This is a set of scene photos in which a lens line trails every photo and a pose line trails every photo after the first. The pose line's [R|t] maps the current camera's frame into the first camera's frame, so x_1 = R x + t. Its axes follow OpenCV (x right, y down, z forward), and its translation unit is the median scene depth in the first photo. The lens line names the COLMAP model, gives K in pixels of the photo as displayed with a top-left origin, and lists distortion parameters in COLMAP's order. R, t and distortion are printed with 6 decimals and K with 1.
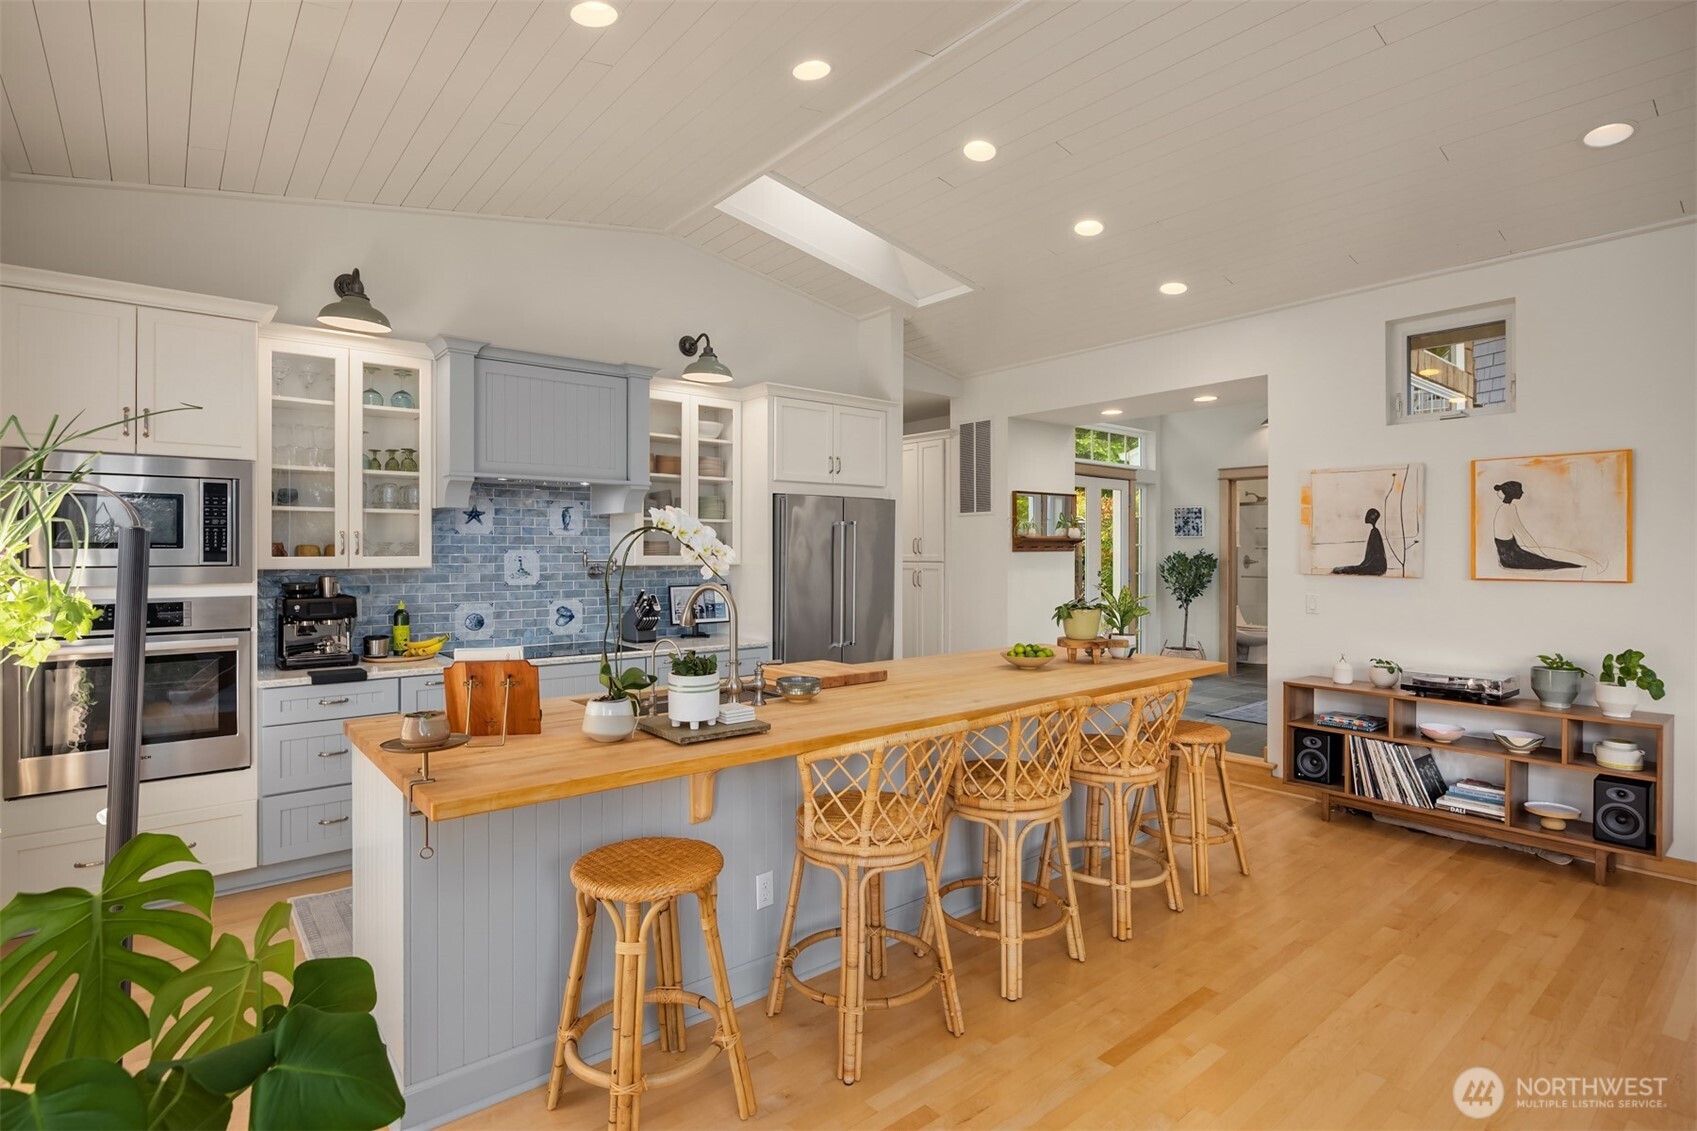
lens RADIAL K [[828.3, 0, 841.1], [0, 828.3, 556.2], [0, 0, 1]] dist [-0.012169, -0.001160]
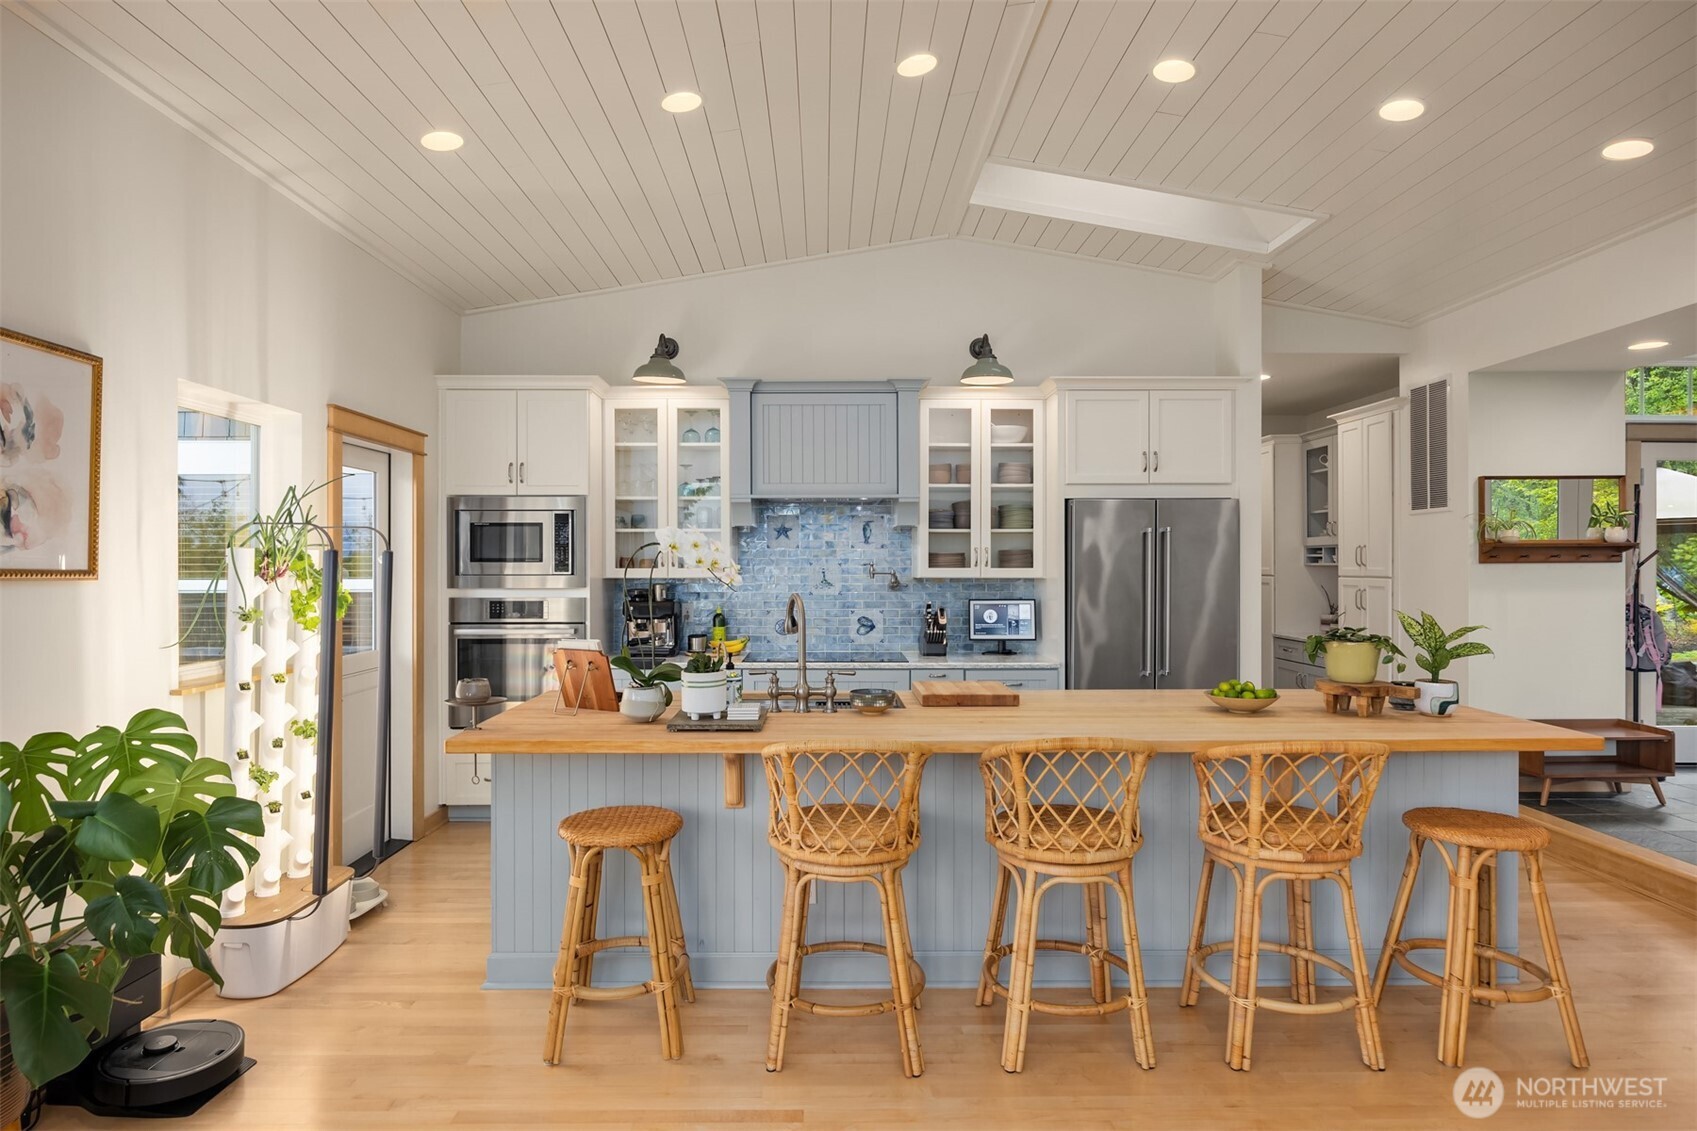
lens RADIAL K [[943.9, 0, 846.6], [0, 943.9, 563.7], [0, 0, 1]] dist [-0.002096, 0.004022]
pose [[0.782691, -0.000826, -0.622409, 0.422255], [-0.002234, 0.999989, -0.004136, -0.000794], [0.622406, 0.004628, 0.782681, 0.058418]]
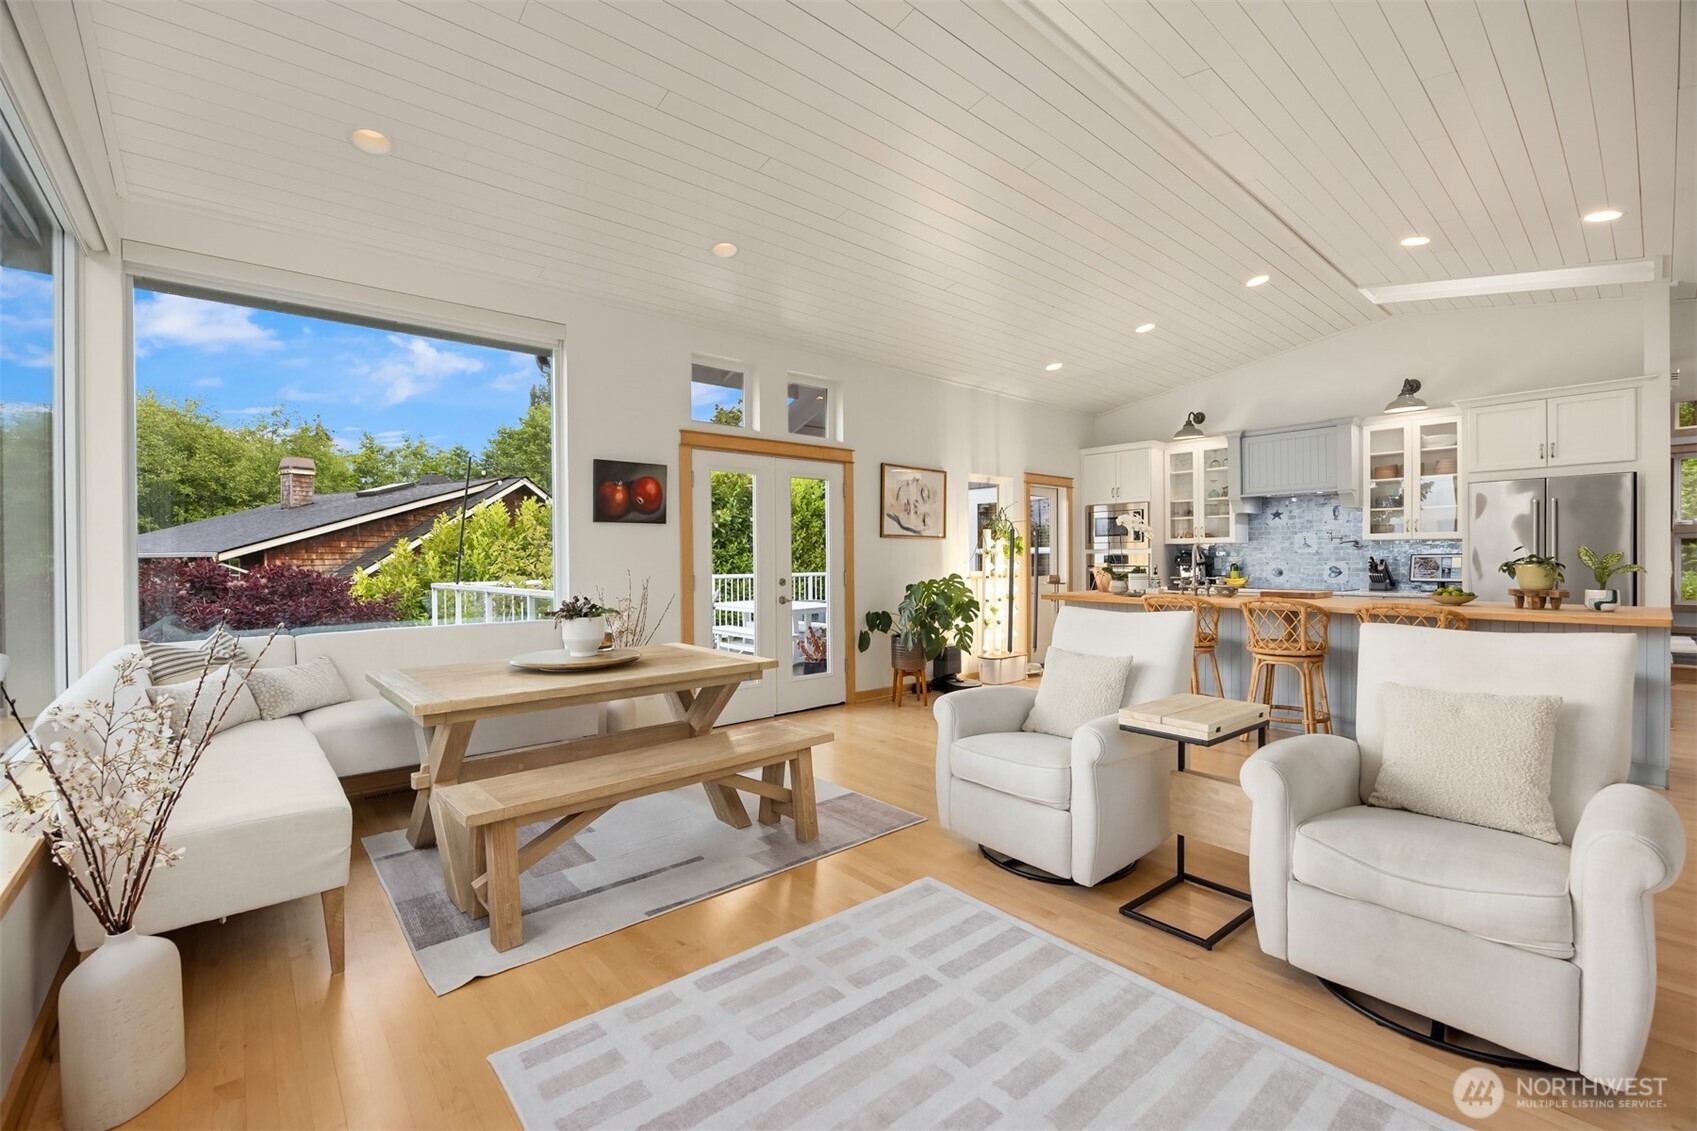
lens RADIAL K [[728.7, 0, 841.8], [0, 728.7, 560.4], [0, 0, 1]] dist [-0.002184, 0.000087]
pose [[0.026666, 0.002291, -0.999642, 1.190691], [0.002142, 0.999995, 0.002349, 0.047828], [0.999642, -0.002203, 0.026661, -0.026128]]
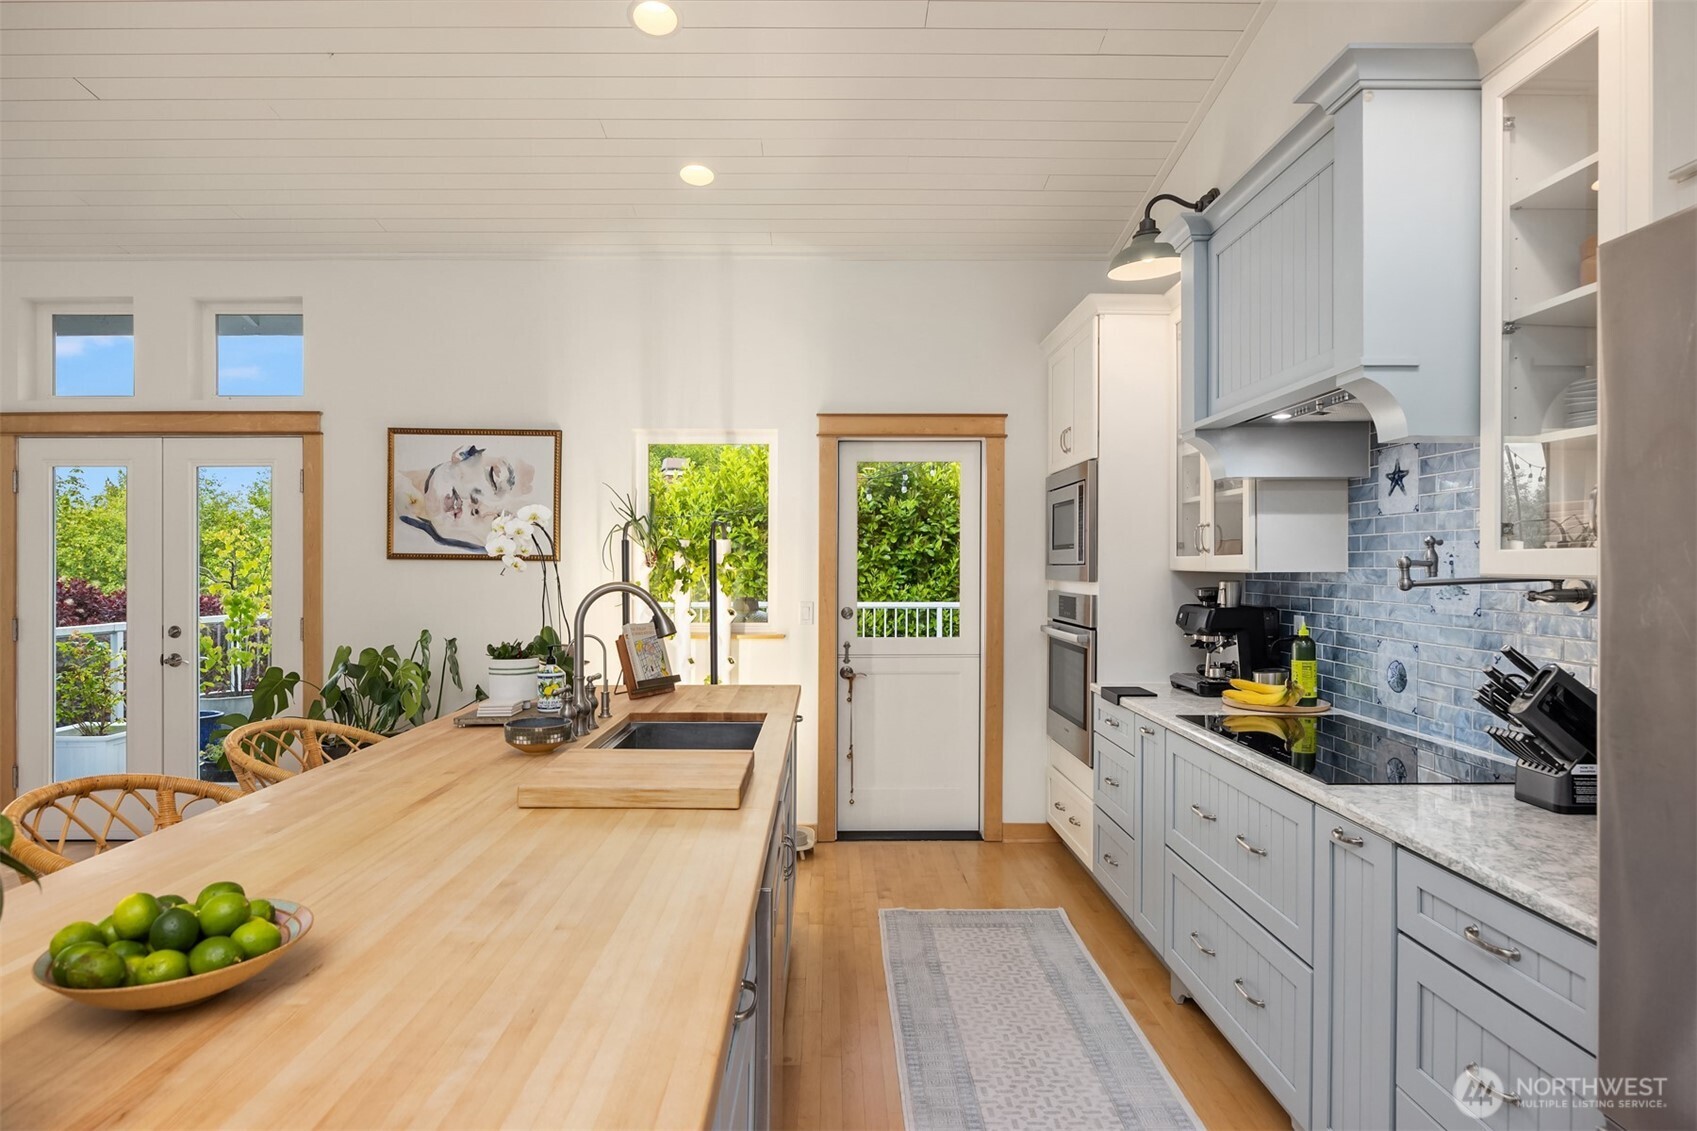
lens RADIAL K [[943.9, 0, 850.5], [0, 943.9, 566.3], [0, 0, 1]] dist [-0.002096, 0.004022]
pose [[-0.633112, 0.000990, -0.774060, 0.264096], [-0.005107, 0.999972, 0.005457, 0.006296], [0.774044, 0.007408, -0.633089, 1.132193]]
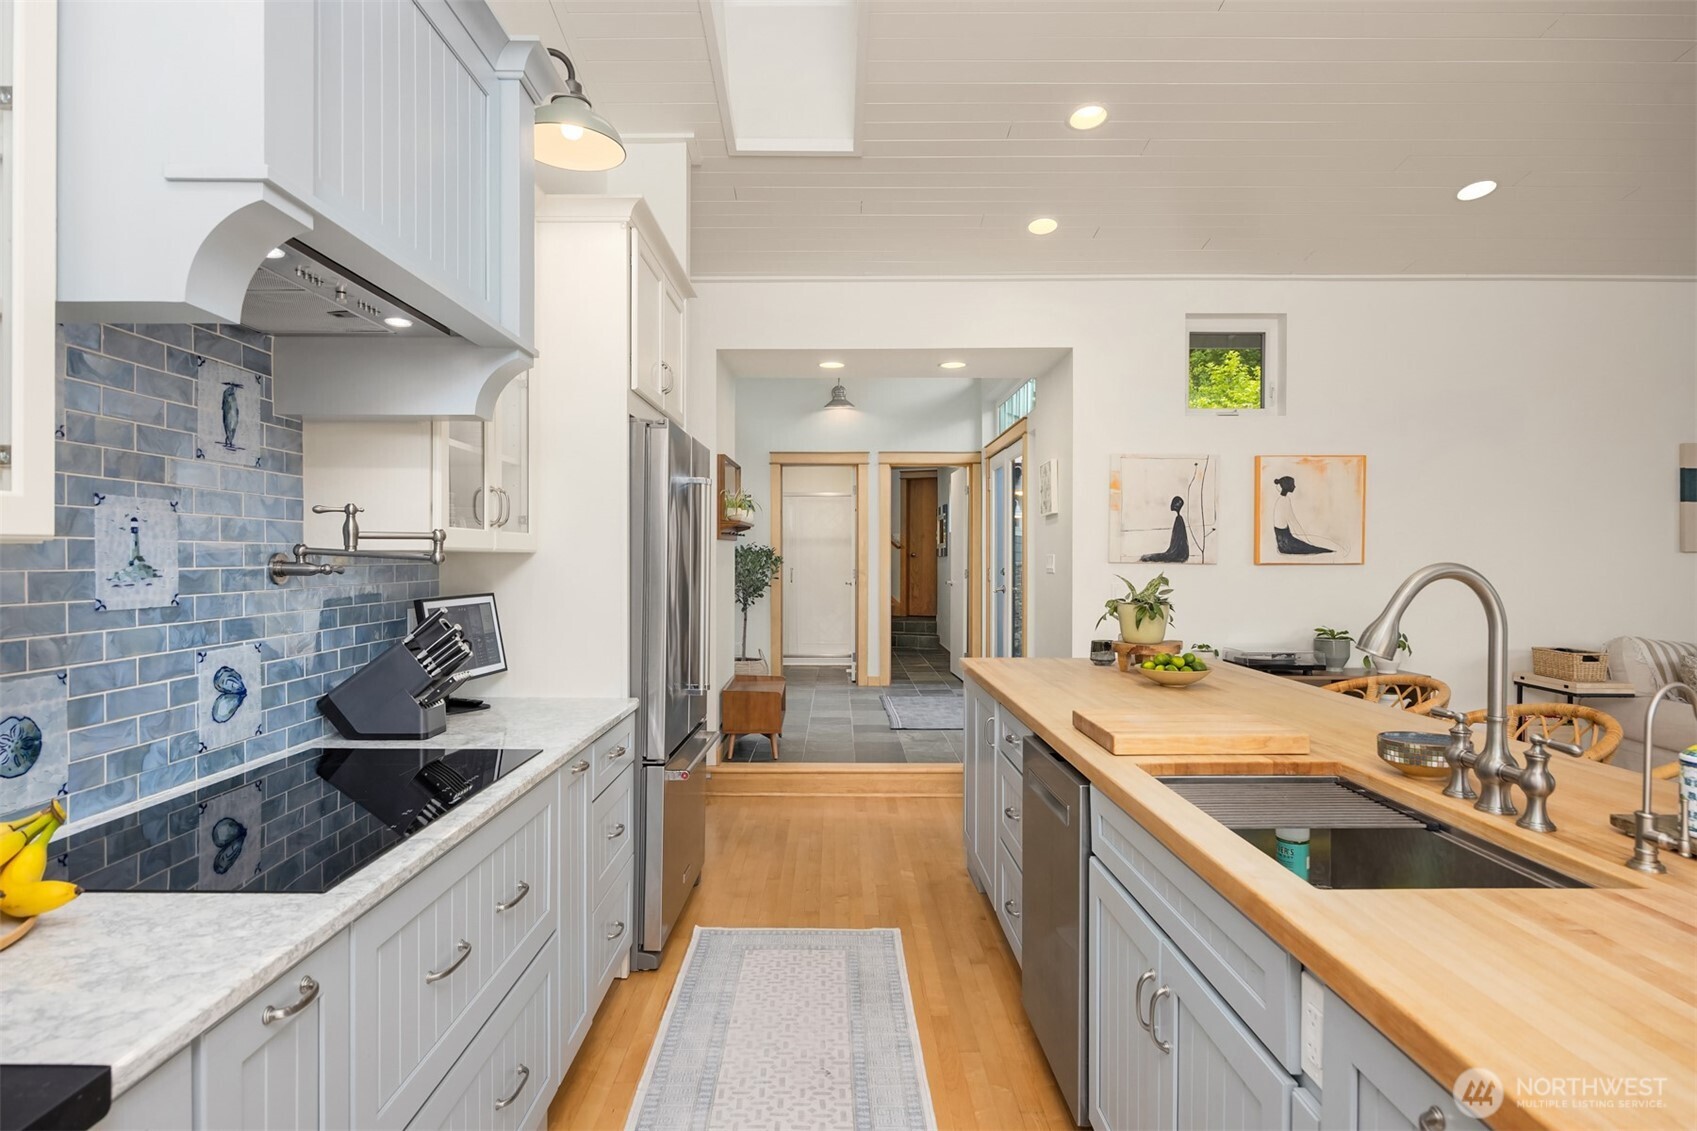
lens RADIAL K [[943.9, 0, 847.6], [0, 943.9, 573.7], [0, 0, 1]] dist [-0.002096, 0.004022]
pose [[0.631347, -0.014258, 0.775369, -0.521075], [0.005559, 0.999888, 0.013860, 0.019155], [-0.775480, -0.004440, 0.631356, 0.592238]]
